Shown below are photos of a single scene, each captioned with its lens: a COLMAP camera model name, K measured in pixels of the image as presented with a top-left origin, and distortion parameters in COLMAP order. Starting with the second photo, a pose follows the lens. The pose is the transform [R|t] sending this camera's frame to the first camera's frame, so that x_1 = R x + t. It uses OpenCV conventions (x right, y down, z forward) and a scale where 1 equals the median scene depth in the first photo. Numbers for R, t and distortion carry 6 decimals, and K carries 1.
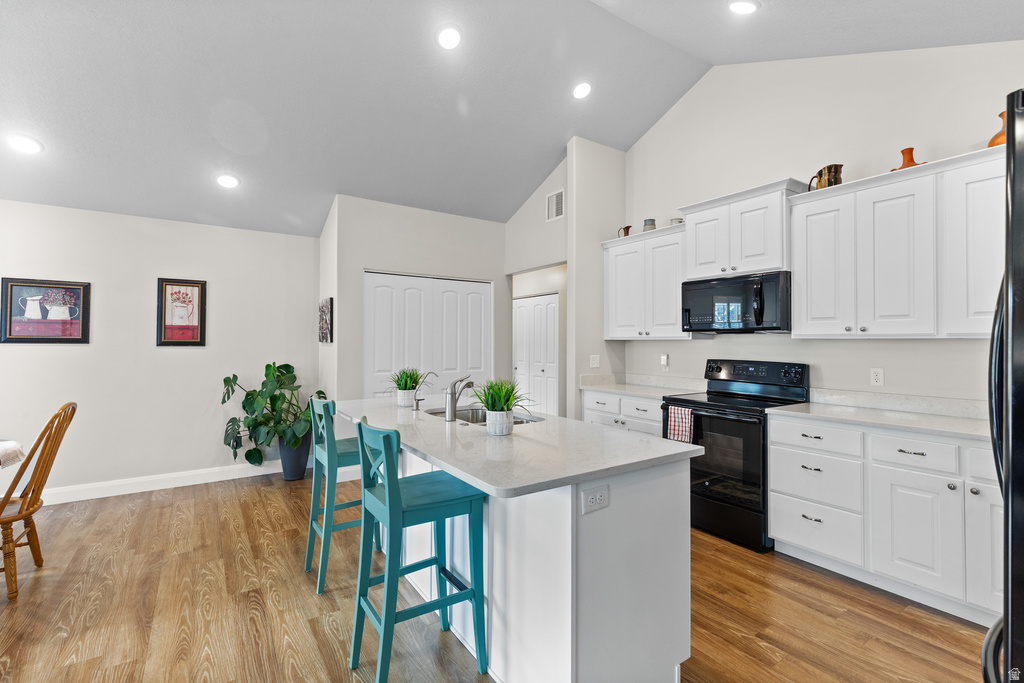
lens RADIAL K [[466.3, 0, 507.0], [0, 466.3, 338.9], [0, 0, 1]] dist [0.004940, -0.000093]
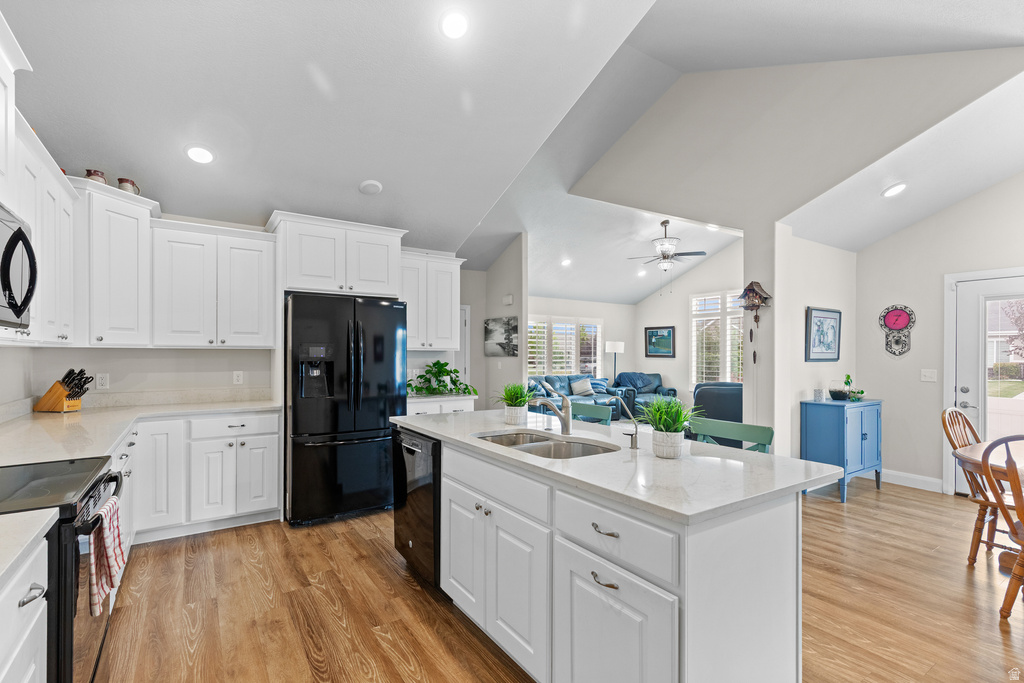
lens RADIAL K [[466.3, 0, 513.3], [0, 466.3, 355.4], [0, 0, 1]] dist [0.004940, -0.000093]
pose [[-0.999881, -0.007105, -0.013692, 0.005928], [-0.007060, 0.999970, -0.003289, 0.012736], [0.013715, -0.003192, -0.999901, 1.780835]]
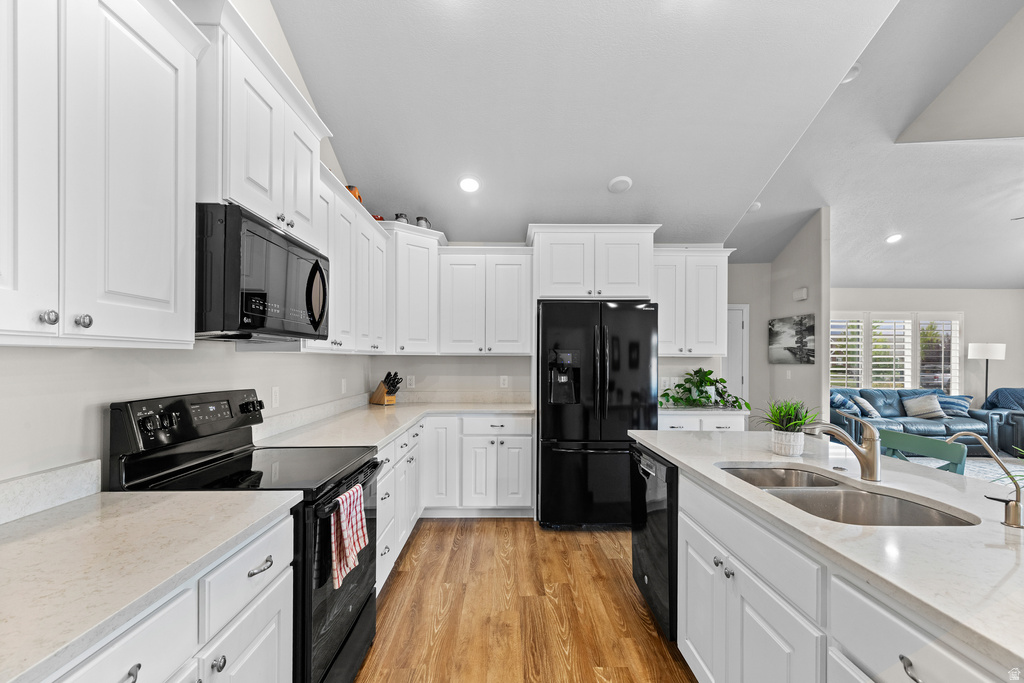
lens RADIAL K [[466.3, 0, 511.0], [0, 466.3, 360.1], [0, 0, 1]] dist [0.004940, -0.000093]
pose [[-0.842546, -0.008735, 0.538554, -0.042429], [-0.011244, 0.999936, -0.001373, 0.010890], [-0.538507, -0.007212, -0.842590, 1.646109]]
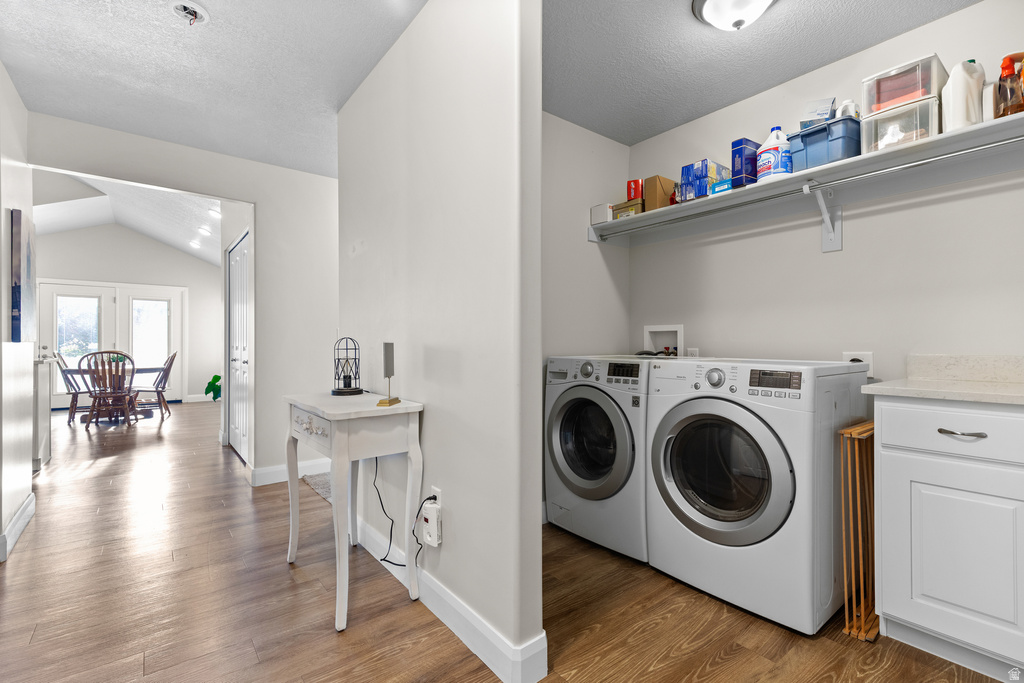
lens RADIAL K [[466.3, 0, 509.8], [0, 466.3, 345.7], [0, 0, 1]] dist [0.004940, -0.000093]
pose [[0.092596, -0.019614, -0.995511, 1.346523], [0.015256, 0.999717, -0.018278, 0.195637], [0.995587, -0.013495, 0.092869, 2.589703]]
